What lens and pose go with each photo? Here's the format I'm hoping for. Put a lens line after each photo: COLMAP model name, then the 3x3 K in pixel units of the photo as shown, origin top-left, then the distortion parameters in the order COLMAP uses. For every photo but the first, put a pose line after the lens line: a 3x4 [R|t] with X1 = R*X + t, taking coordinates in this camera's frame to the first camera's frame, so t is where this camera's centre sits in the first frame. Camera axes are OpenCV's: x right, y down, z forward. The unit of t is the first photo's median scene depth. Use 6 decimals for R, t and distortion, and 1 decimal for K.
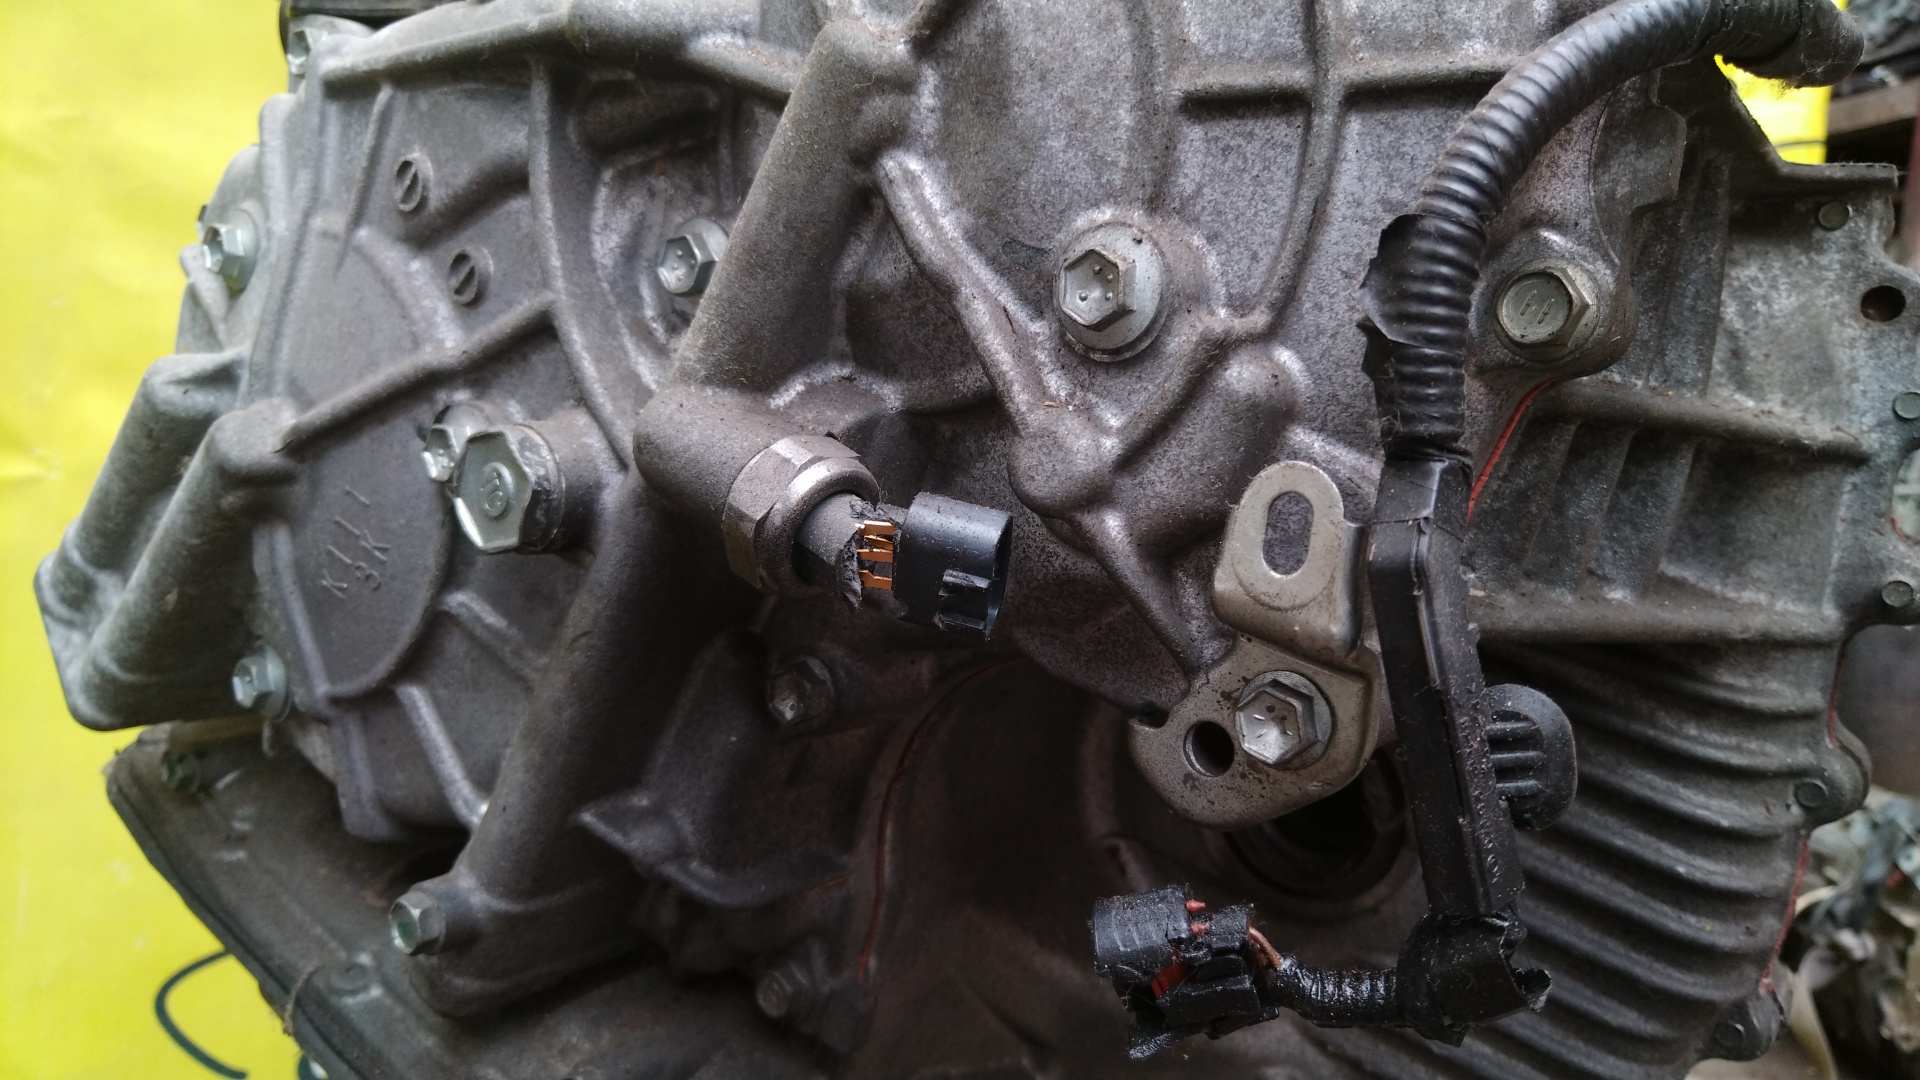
lens RADIAL K [[1372.2, 0, 975.6], [0, 1372.2, 527.6], [0, 0, 1]] dist [-0.029544, 0.023892]
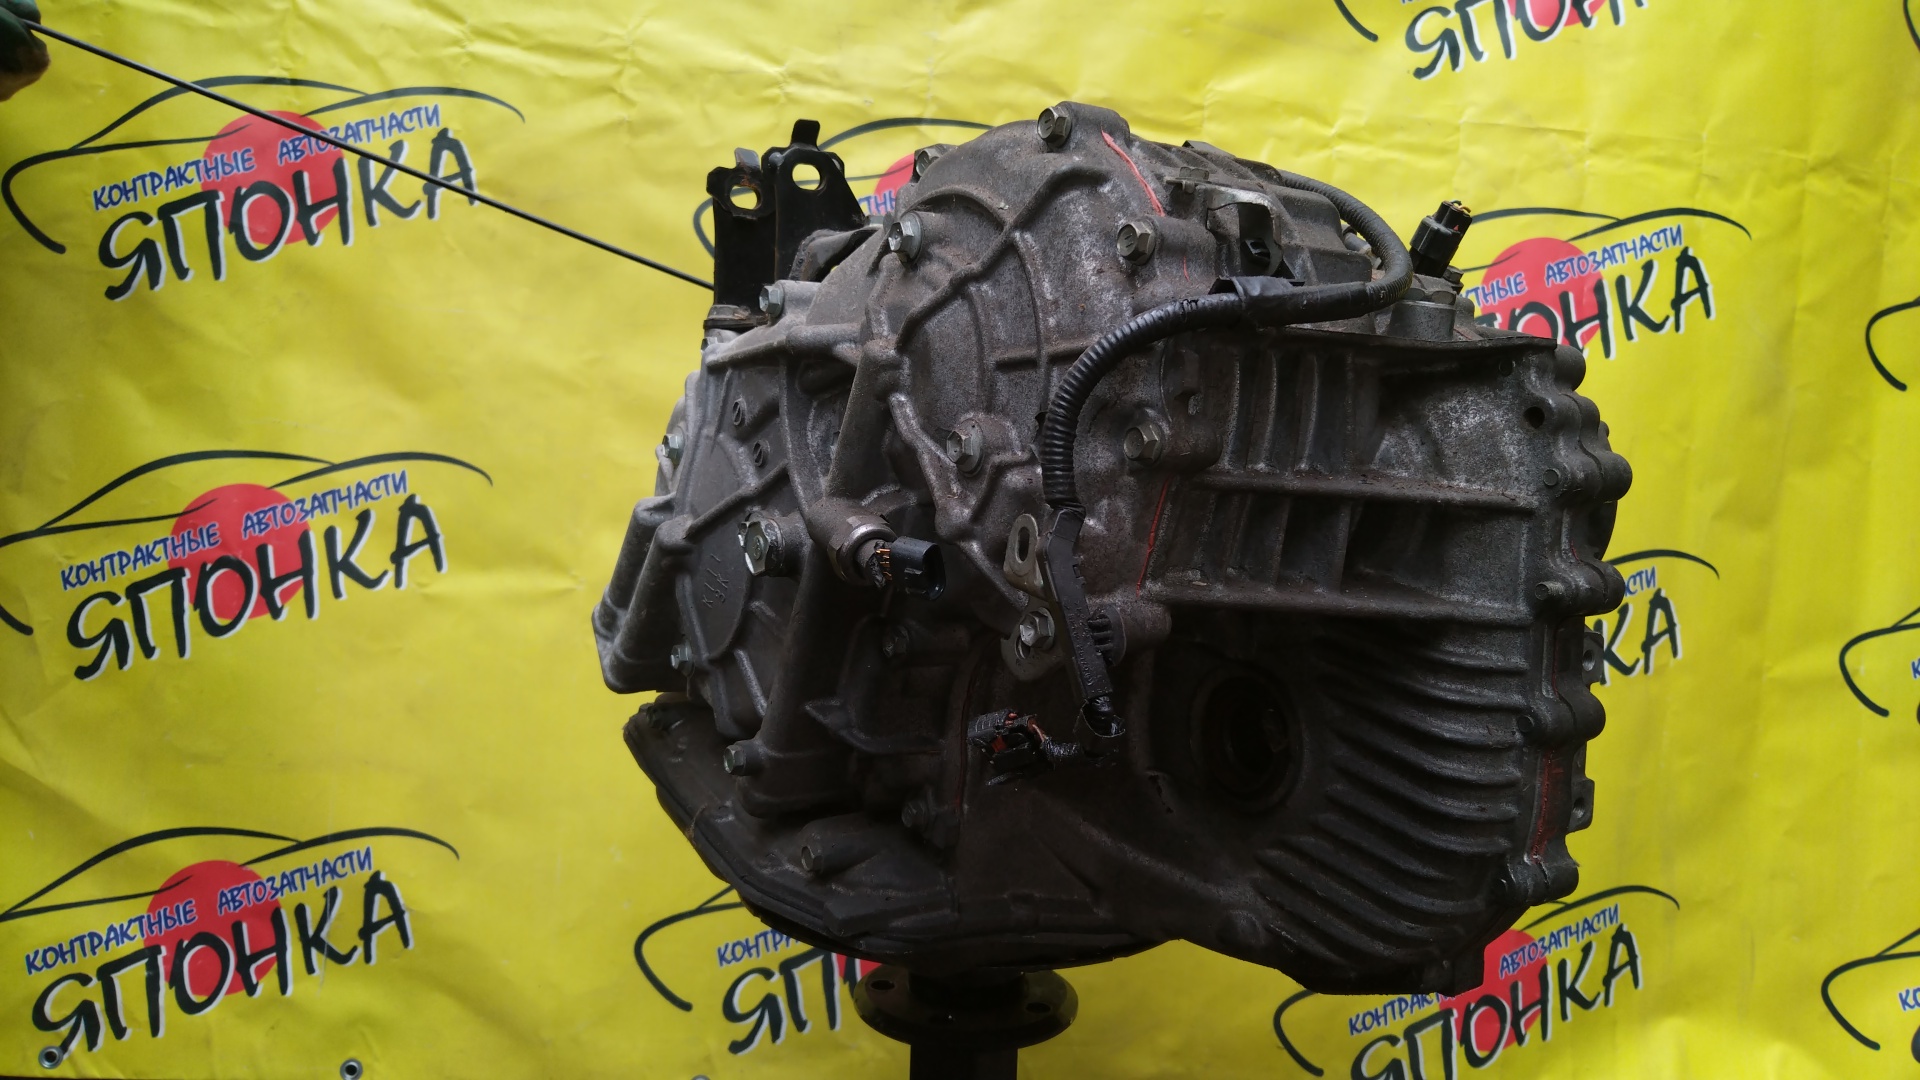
lens RADIAL K [[1372.2, 0, 954.4], [0, 1372.2, 503.3], [0, 0, 1]] dist [-0.029544, 0.023892]
pose [[0.932879, -0.045657, -0.357285, 0.673988], [0.002827, 0.992831, -0.119491, 0.151364], [0.360179, 0.110460, 0.926320, -0.872463]]
